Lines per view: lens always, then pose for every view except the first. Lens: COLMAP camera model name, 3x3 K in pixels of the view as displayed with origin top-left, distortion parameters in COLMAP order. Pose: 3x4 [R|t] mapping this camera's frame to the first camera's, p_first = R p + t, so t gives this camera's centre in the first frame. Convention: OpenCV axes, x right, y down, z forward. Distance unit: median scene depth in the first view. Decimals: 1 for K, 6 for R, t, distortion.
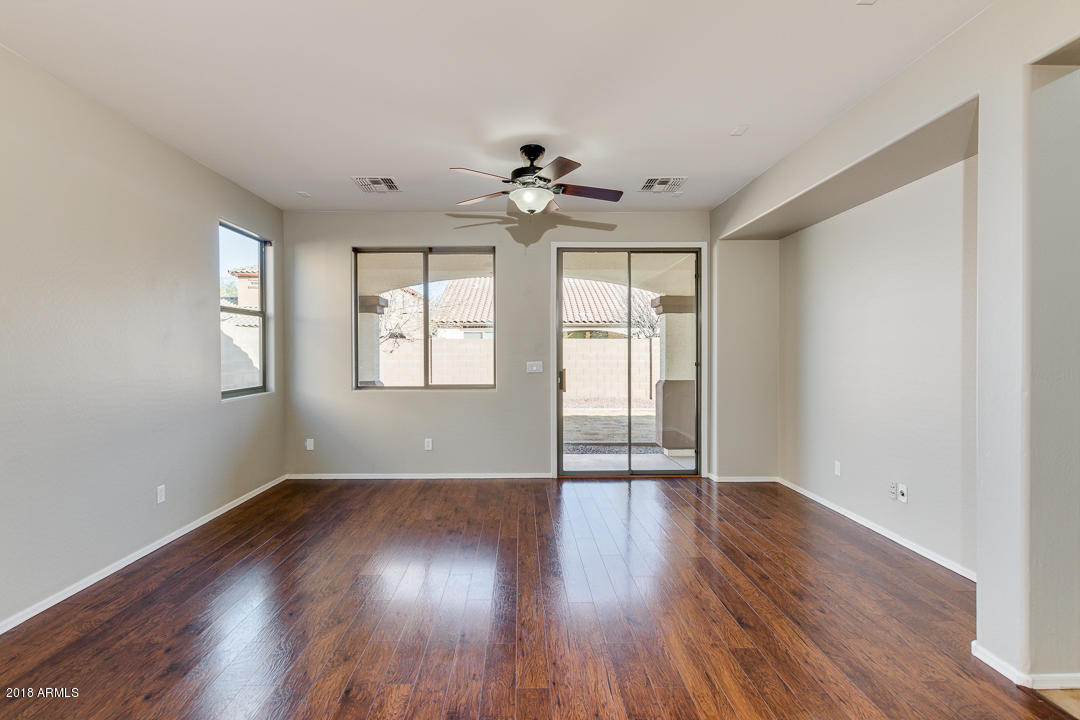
lens RADIAL K [[509.2, 0, 513.0], [0, 509.2, 352.5], [0, 0, 1]] dist [0.003178, 0.000498]
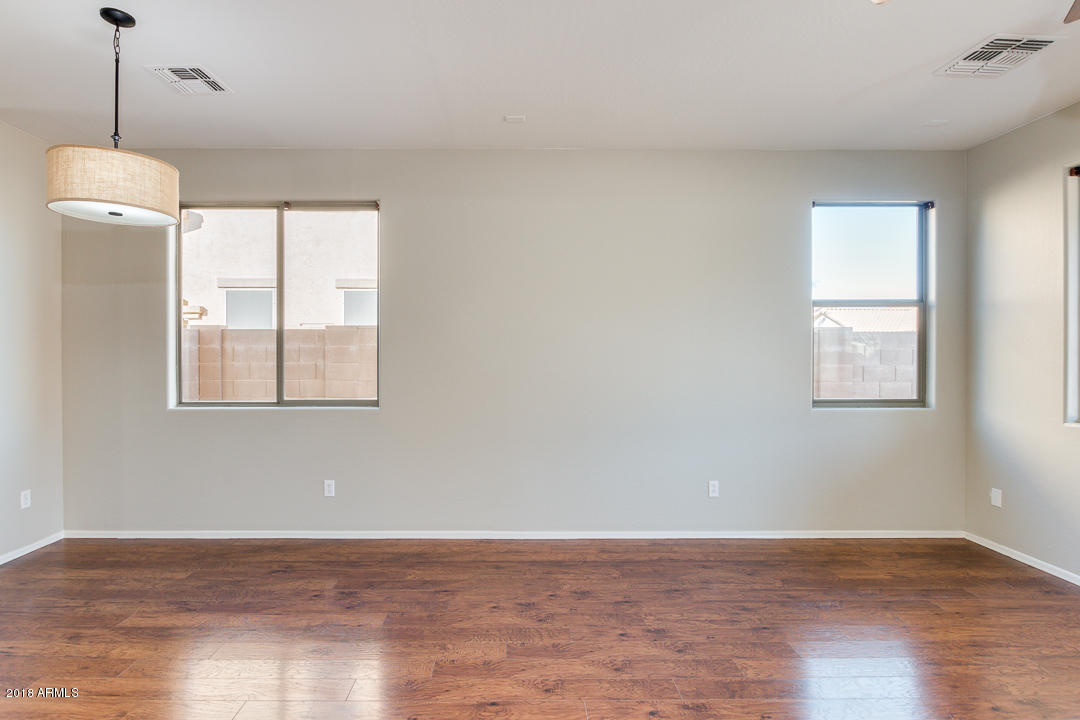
lens RADIAL K [[530.6, 0, 532.0], [0, 530.6, 361.2], [0, 0, 1]] dist [-0.014486, 0.000497]
pose [[0.021016, 0.023518, -0.999502, 0.374407], [-0.004340, 0.999716, 0.023432, -0.008609], [0.999770, 0.003846, 0.021112, 0.584811]]
